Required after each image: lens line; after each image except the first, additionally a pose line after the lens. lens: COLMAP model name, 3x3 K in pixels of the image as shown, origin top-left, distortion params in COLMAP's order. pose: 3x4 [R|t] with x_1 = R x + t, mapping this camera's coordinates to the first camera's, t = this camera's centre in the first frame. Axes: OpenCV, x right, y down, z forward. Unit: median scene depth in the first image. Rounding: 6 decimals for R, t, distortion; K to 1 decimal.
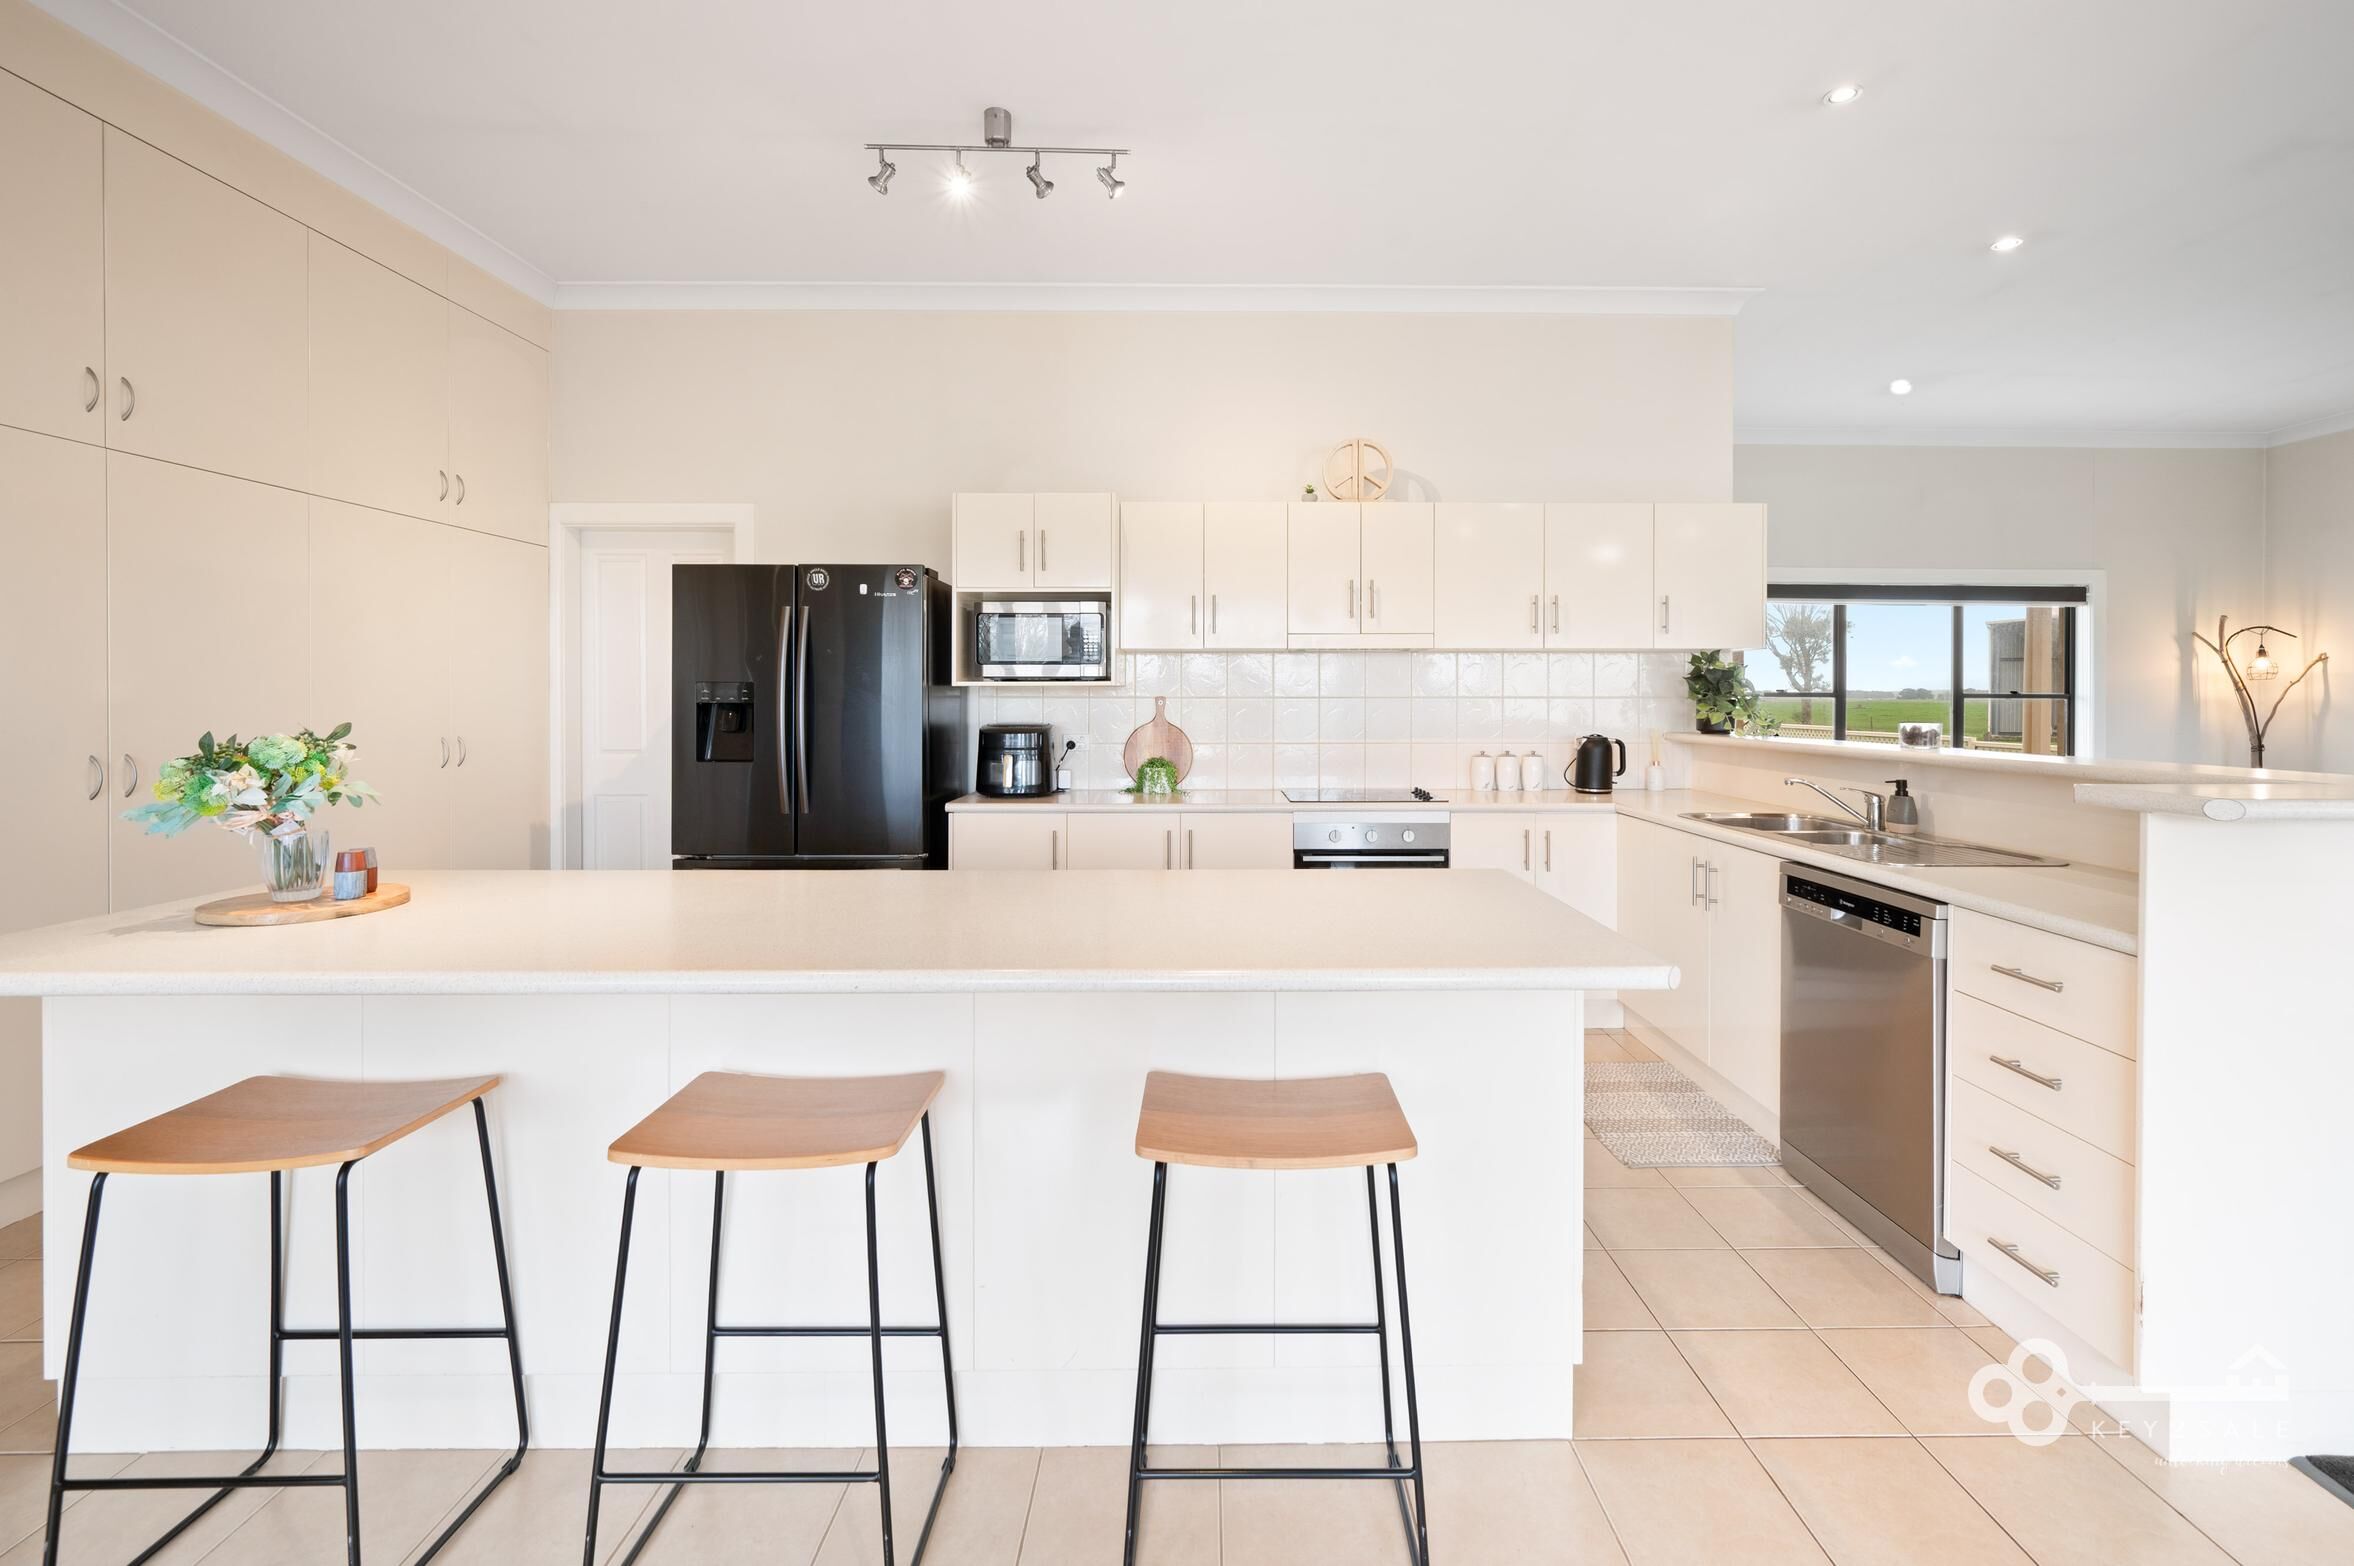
lens RADIAL K [[1021.3, 0, 1206.7], [0, 1021.3, 702.9], [0, 0, 1]] dist [-0.002206, -0.001219]
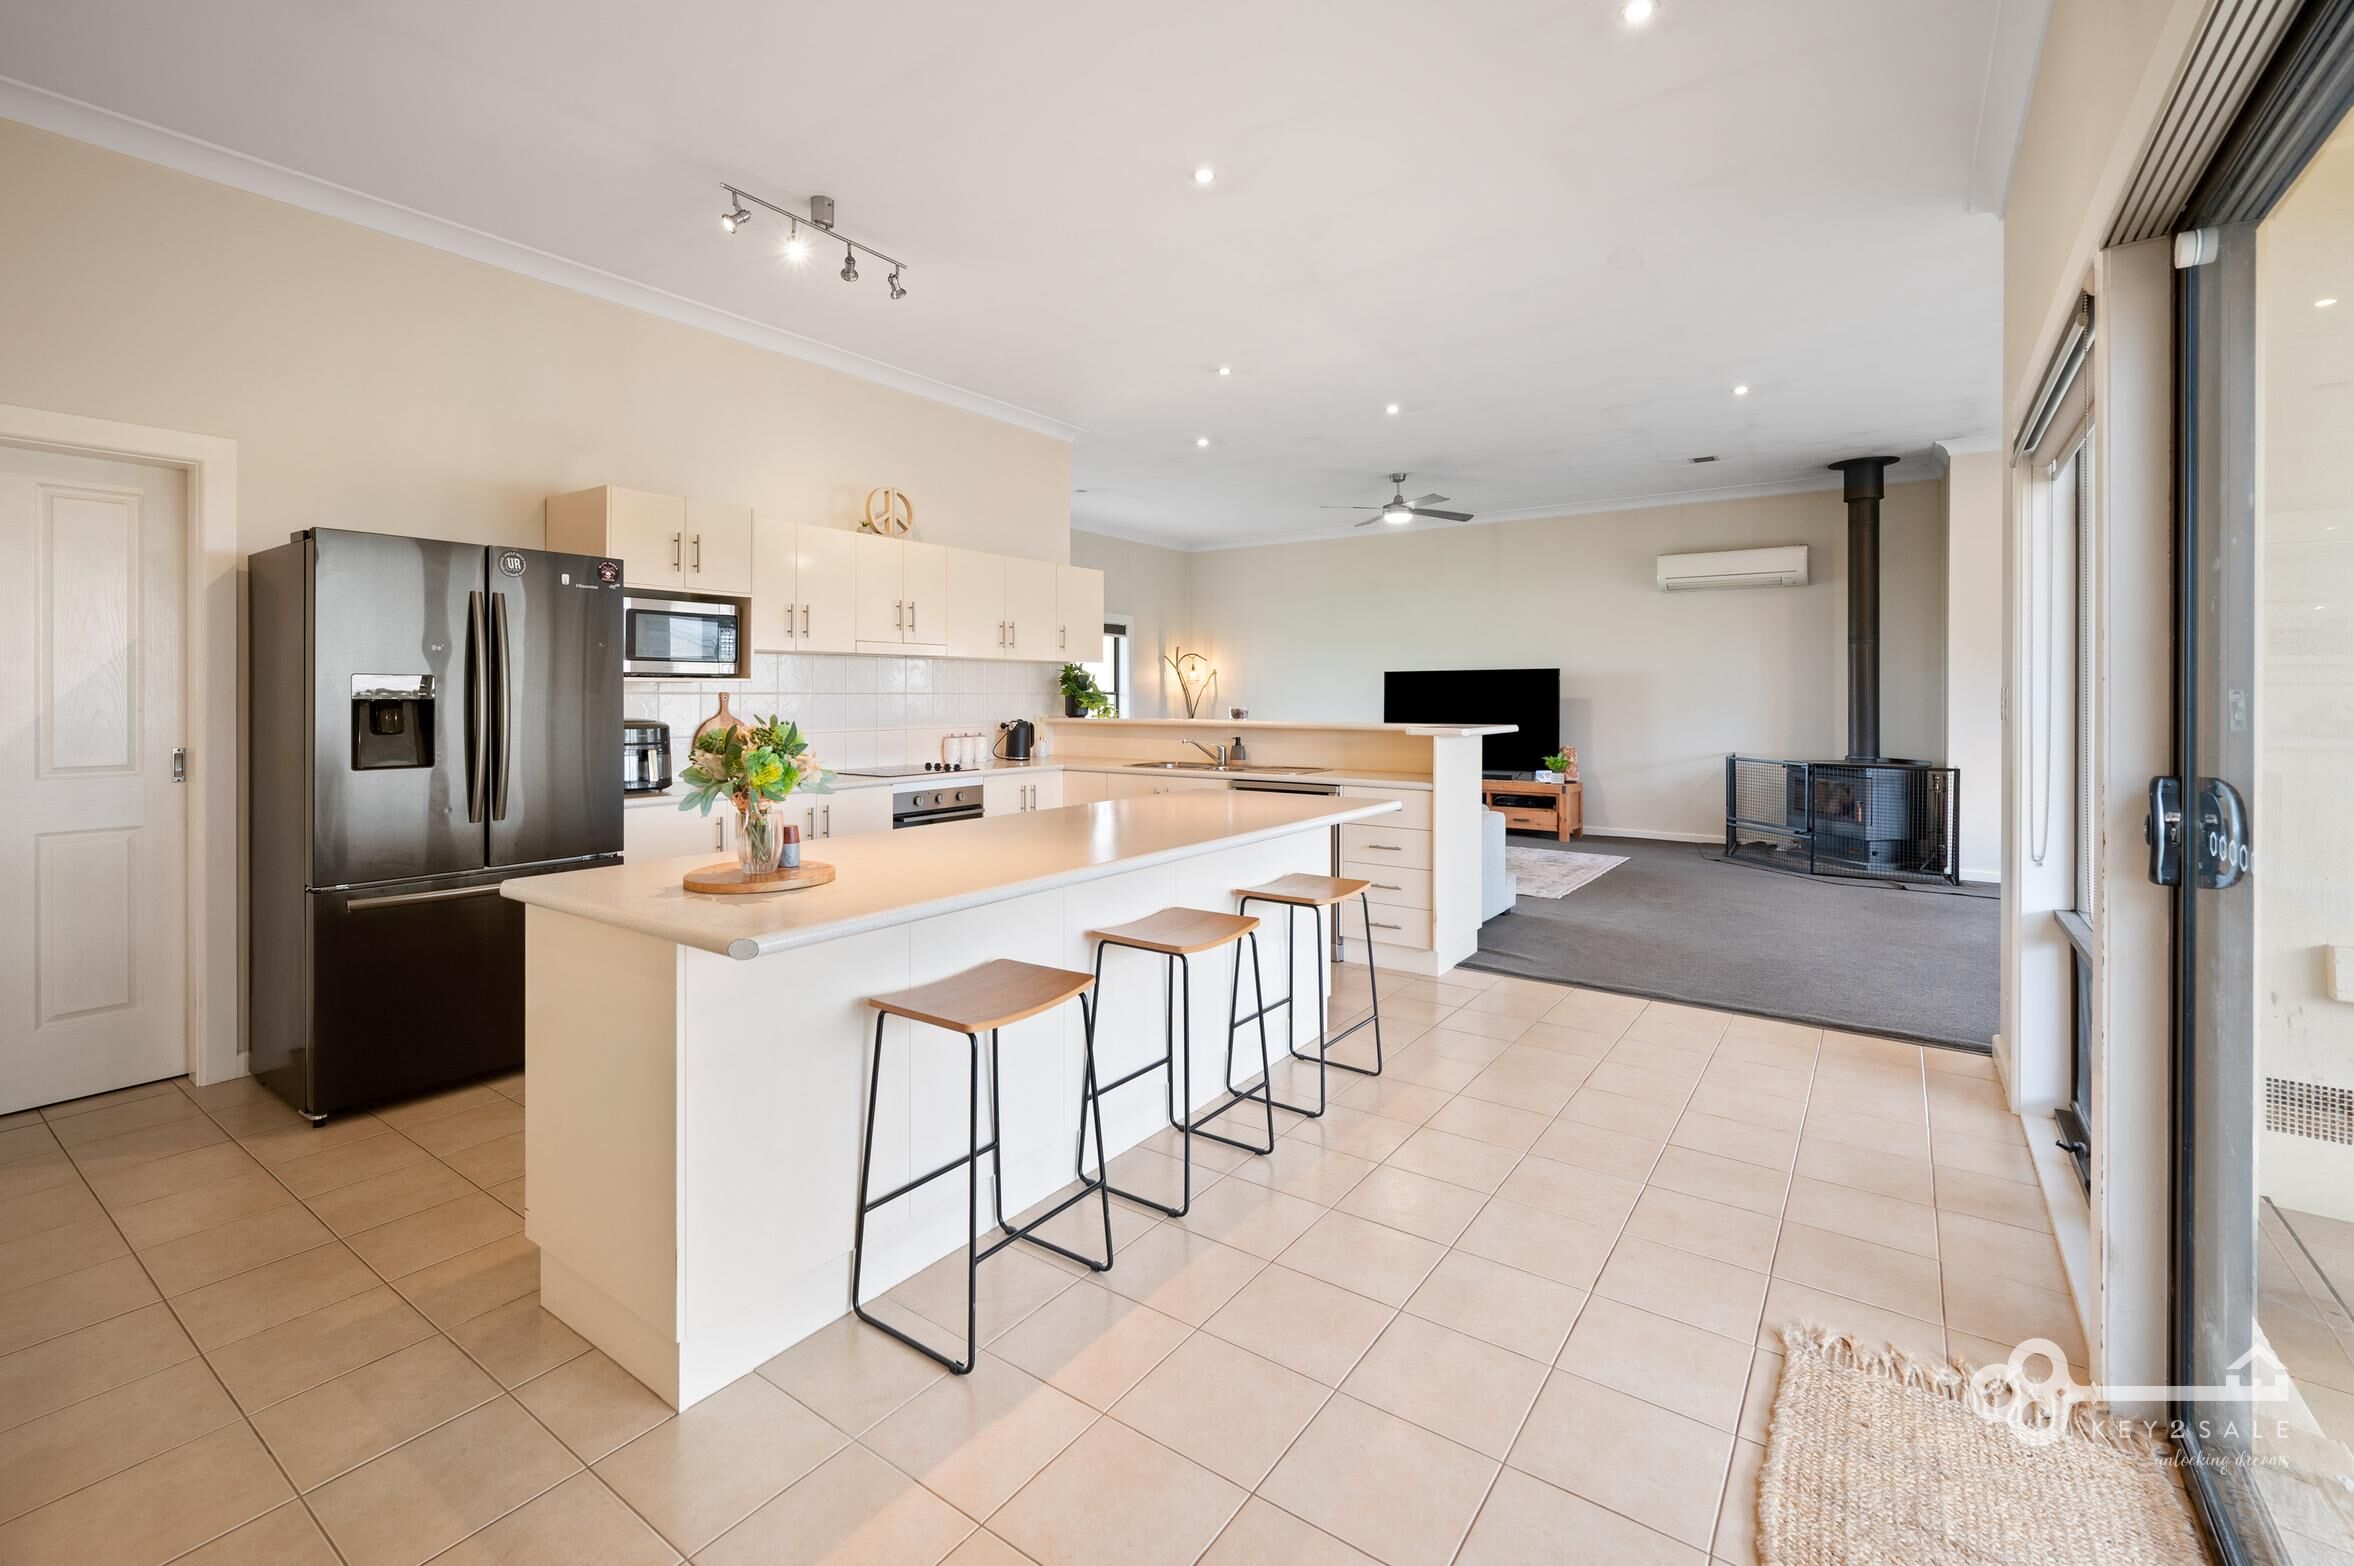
lens RADIAL K [[1021.3, 0, 1141.0], [0, 1021.3, 695.9], [0, 0, 1]] dist [-0.002206, -0.001219]
pose [[0.606845, -0.000412, 0.794820, -0.680481], [0.002918, 0.999994, -0.001709, 0.000765], [-0.794815, 0.003356, 0.606843, -0.007515]]
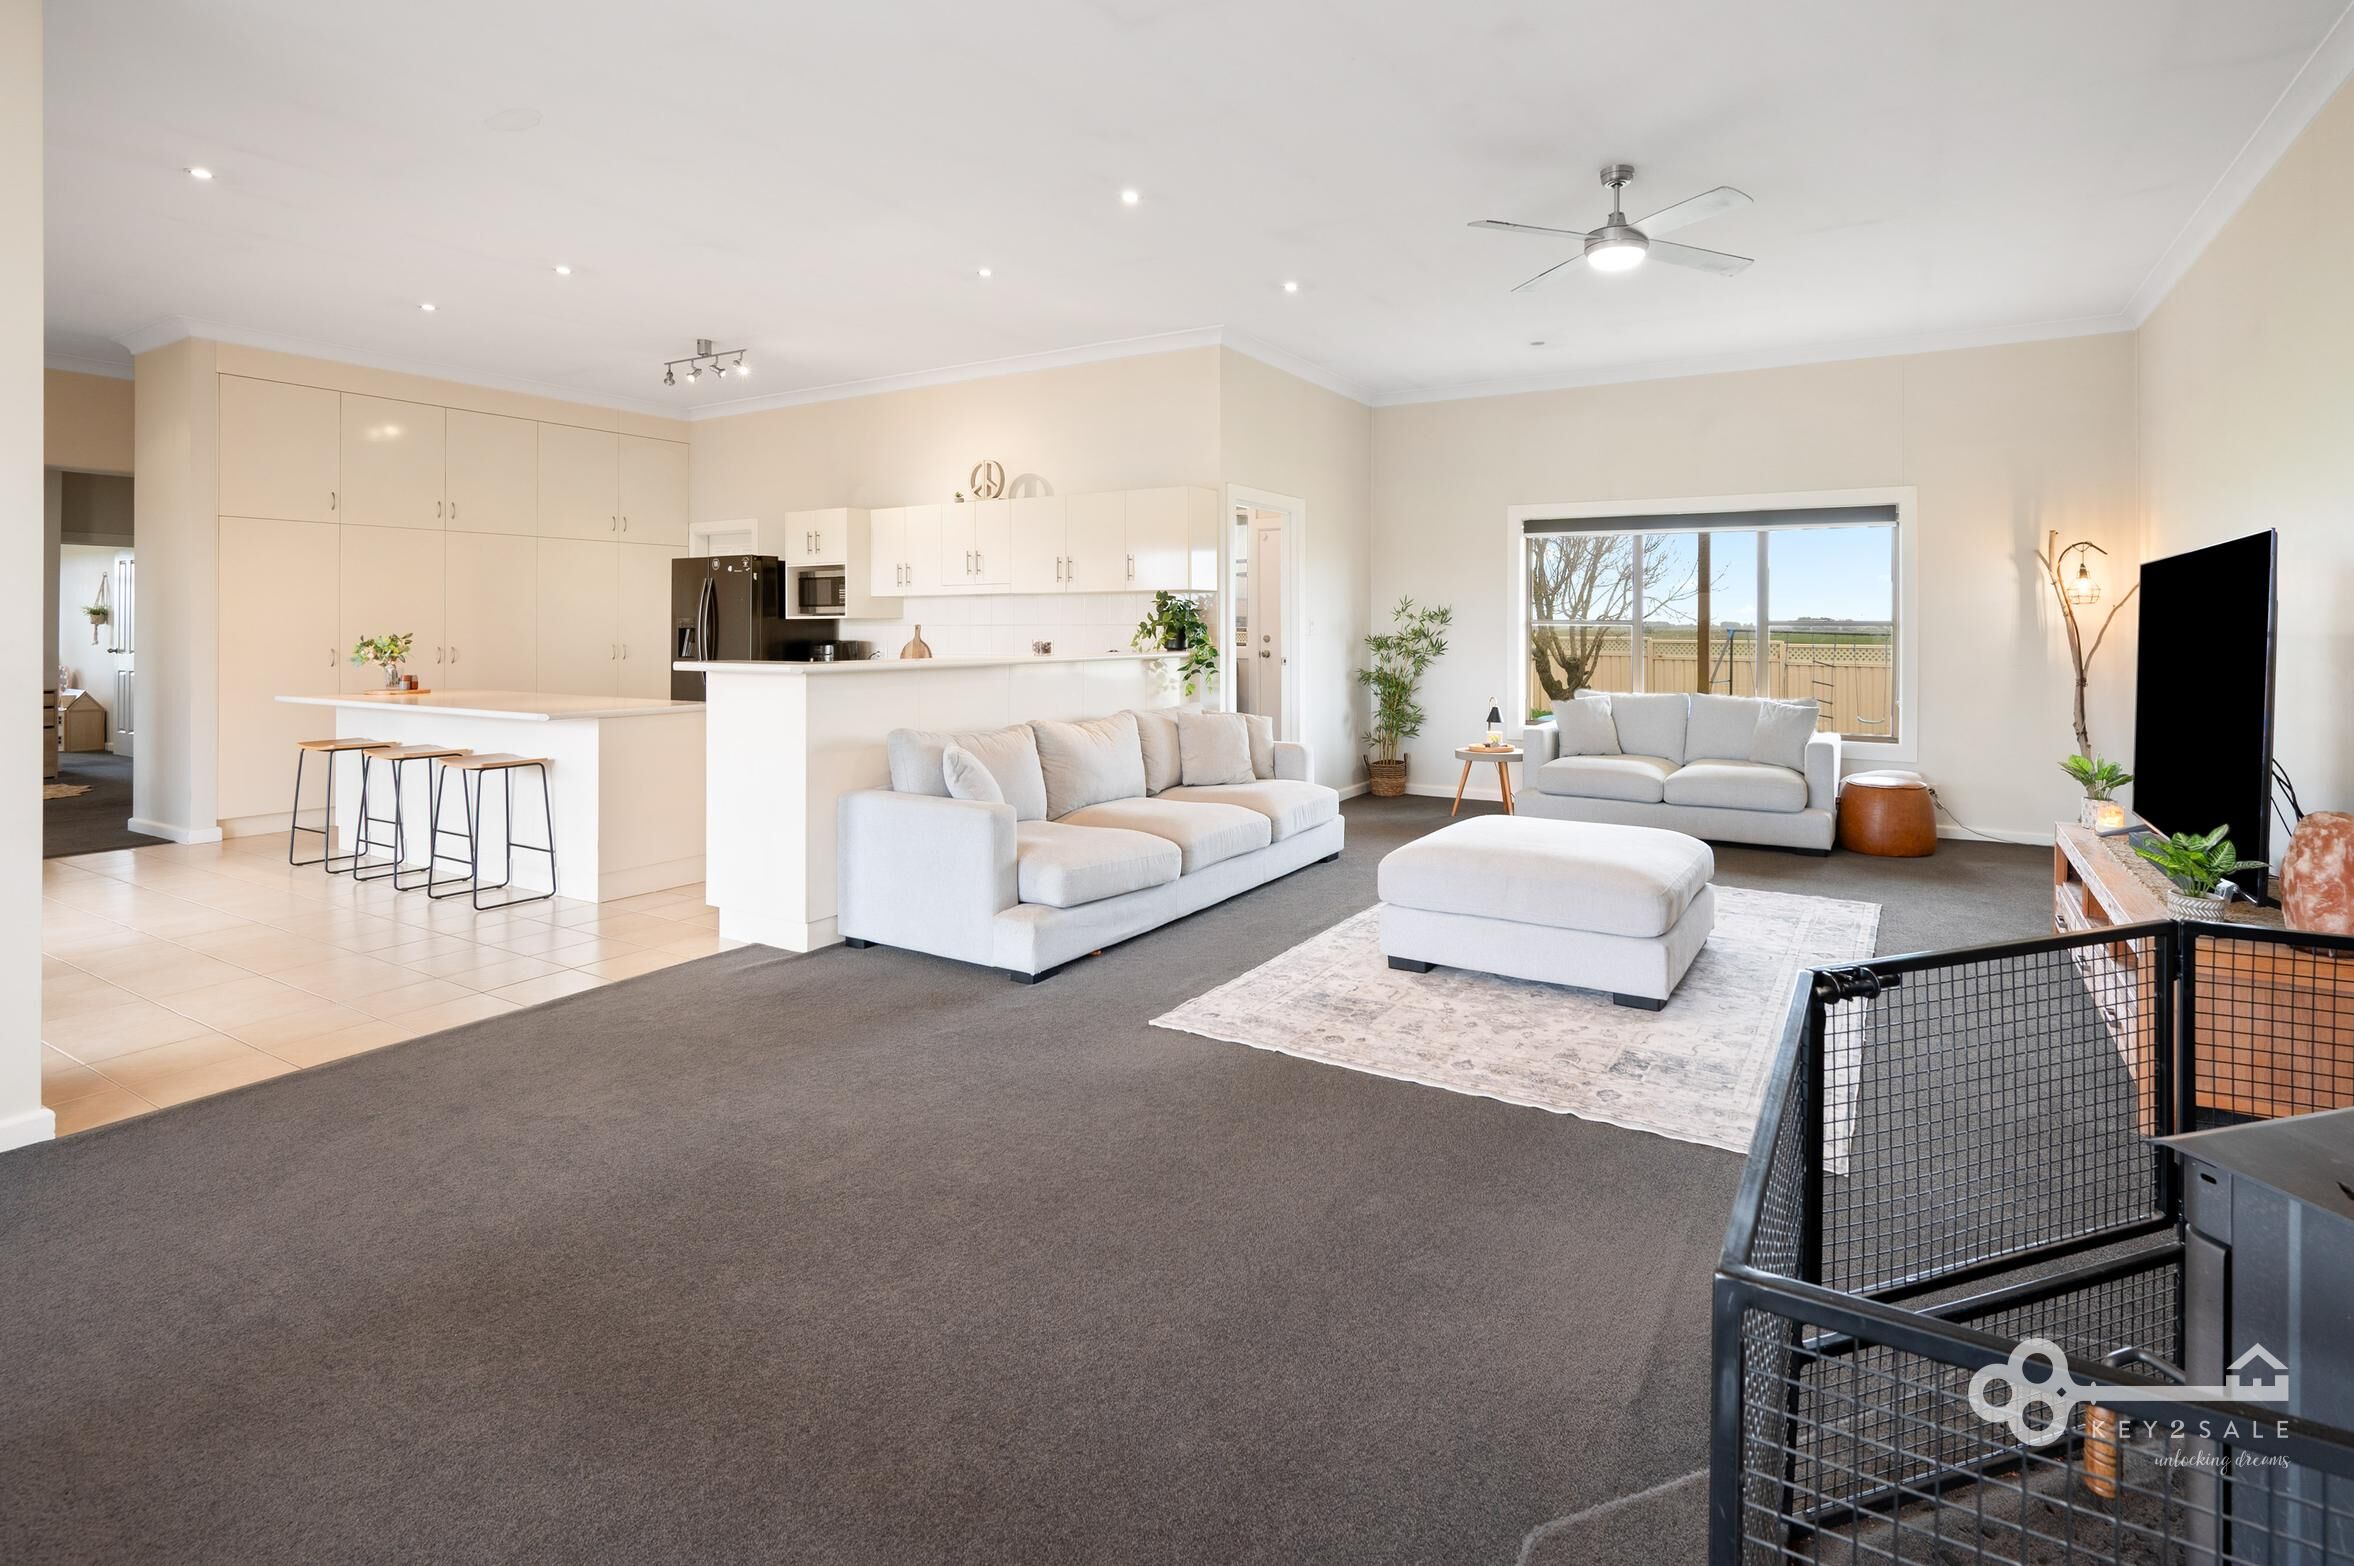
lens RADIAL K [[961.0, 0, 1085.2], [0, 961.0, 630.5], [0, 0, 1]] dist [0.001035, -0.000393]
pose [[0.860033, 0.001850, -0.510235, 1.154062], [-0.002960, 0.999995, -0.001362, 0.005350], [0.510229, 0.002681, 0.860034, -0.213386]]
